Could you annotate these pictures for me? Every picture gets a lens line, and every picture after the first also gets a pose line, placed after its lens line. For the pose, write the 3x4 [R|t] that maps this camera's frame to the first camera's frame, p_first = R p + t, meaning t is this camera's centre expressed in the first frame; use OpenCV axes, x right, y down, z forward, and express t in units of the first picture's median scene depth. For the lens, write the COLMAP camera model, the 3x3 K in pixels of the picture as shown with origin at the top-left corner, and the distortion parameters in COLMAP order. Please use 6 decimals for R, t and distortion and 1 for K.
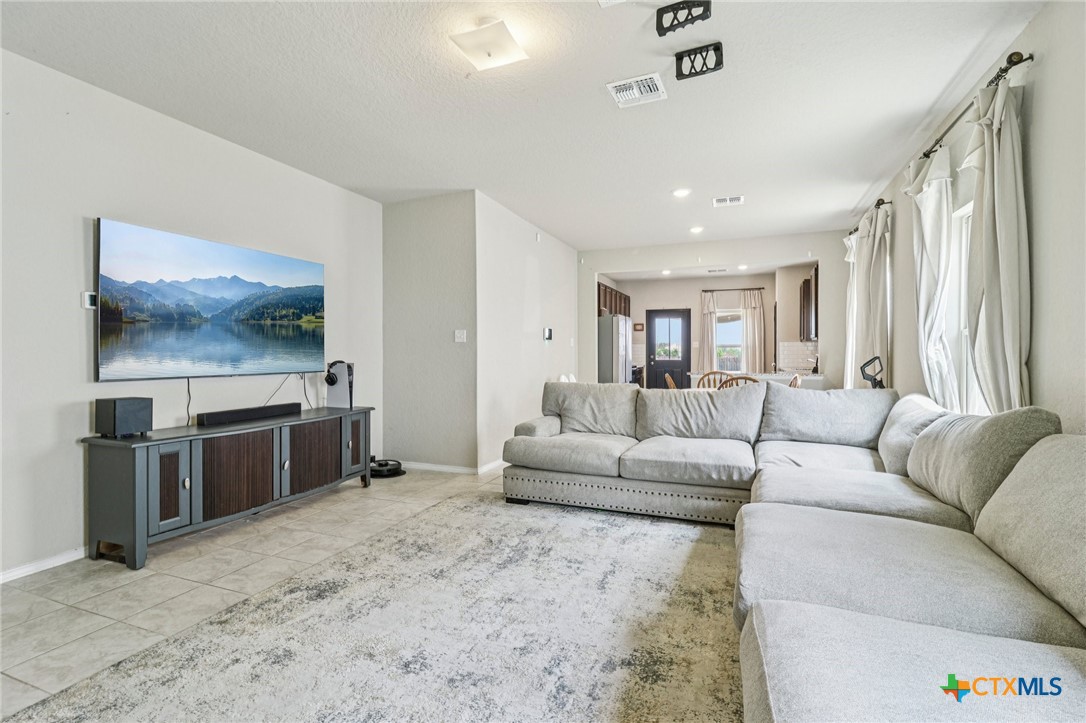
lens RADIAL K [[505.4, 0, 545.0], [0, 505.4, 353.7], [0, 0, 1]] dist [-0.000302, 0.000161]
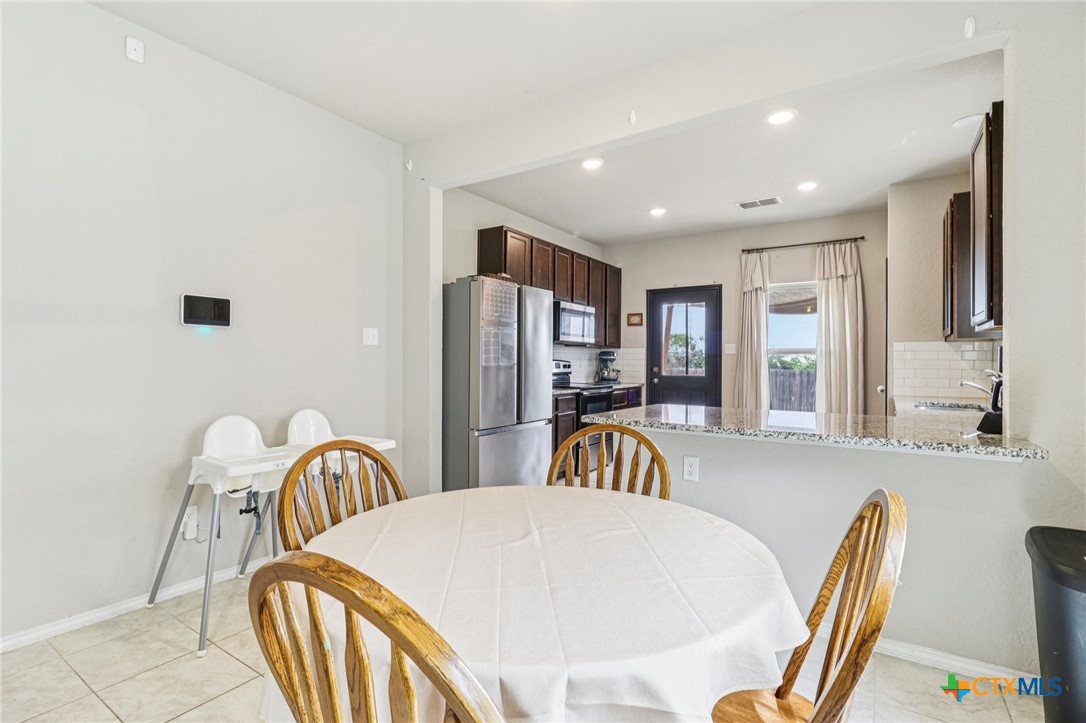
lens RADIAL K [[505.4, 0, 540.6], [0, 505.4, 359.3], [0, 0, 1]] dist [-0.000302, 0.000161]
pose [[0.976301, 0.008142, -0.216264, 0.226090], [-0.009977, 0.999923, -0.007394, 0.000104], [0.216187, 0.009377, 0.976307, 0.433044]]
